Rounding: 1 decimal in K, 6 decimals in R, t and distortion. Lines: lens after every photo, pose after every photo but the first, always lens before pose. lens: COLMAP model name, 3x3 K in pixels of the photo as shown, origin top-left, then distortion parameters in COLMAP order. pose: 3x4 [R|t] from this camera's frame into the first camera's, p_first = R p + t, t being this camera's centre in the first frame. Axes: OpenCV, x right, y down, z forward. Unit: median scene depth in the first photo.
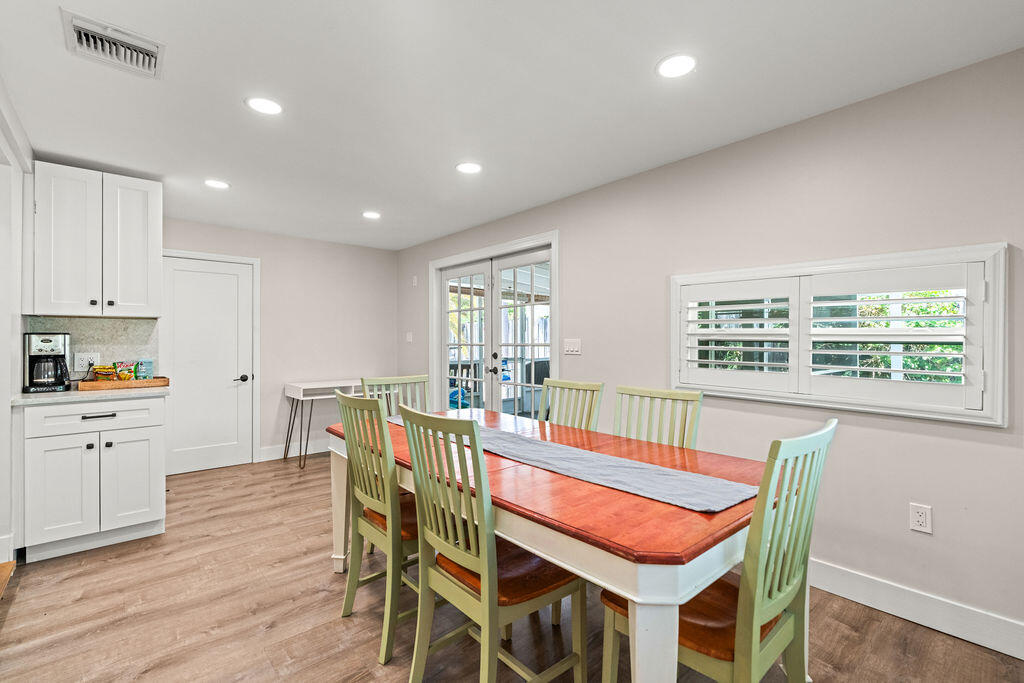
lens RADIAL K [[467.0, 0, 508.1], [0, 467.0, 337.9], [0, 0, 1]] dist [-0.002350, 0.000000]
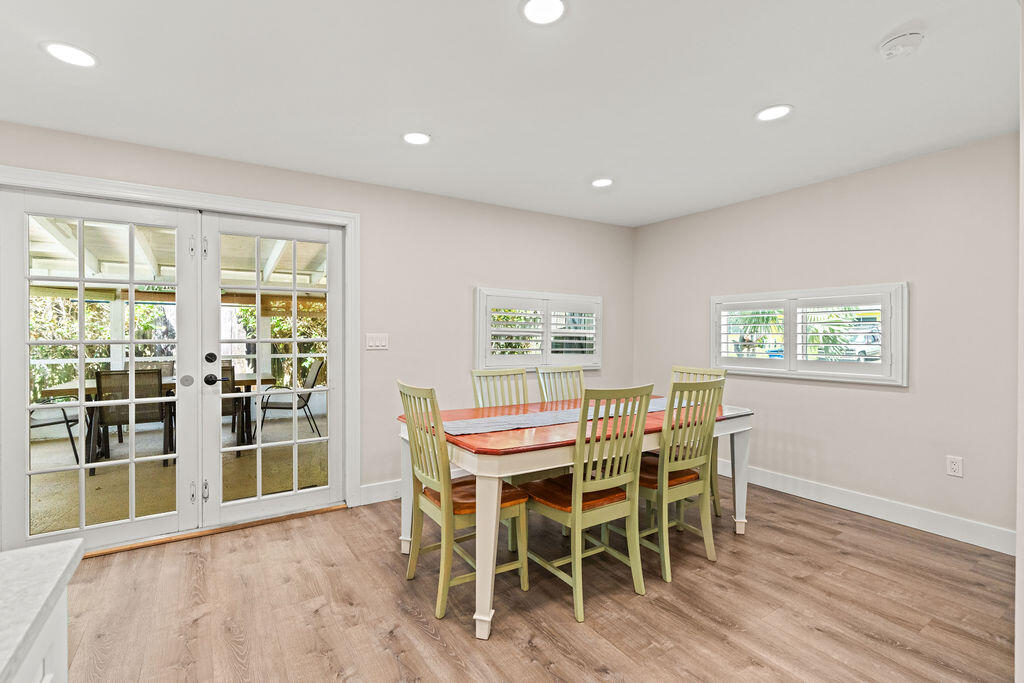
lens RADIAL K [[467.0, 0, 508.1], [0, 467.0, 337.9], [0, 0, 1]] dist [-0.002350, 0.000000]
pose [[0.126856, -0.009465, 0.991876, -0.991233], [0.001119, 0.999955, 0.009399, 0.005042], [-0.991920, -0.000082, 0.126861, 0.774482]]
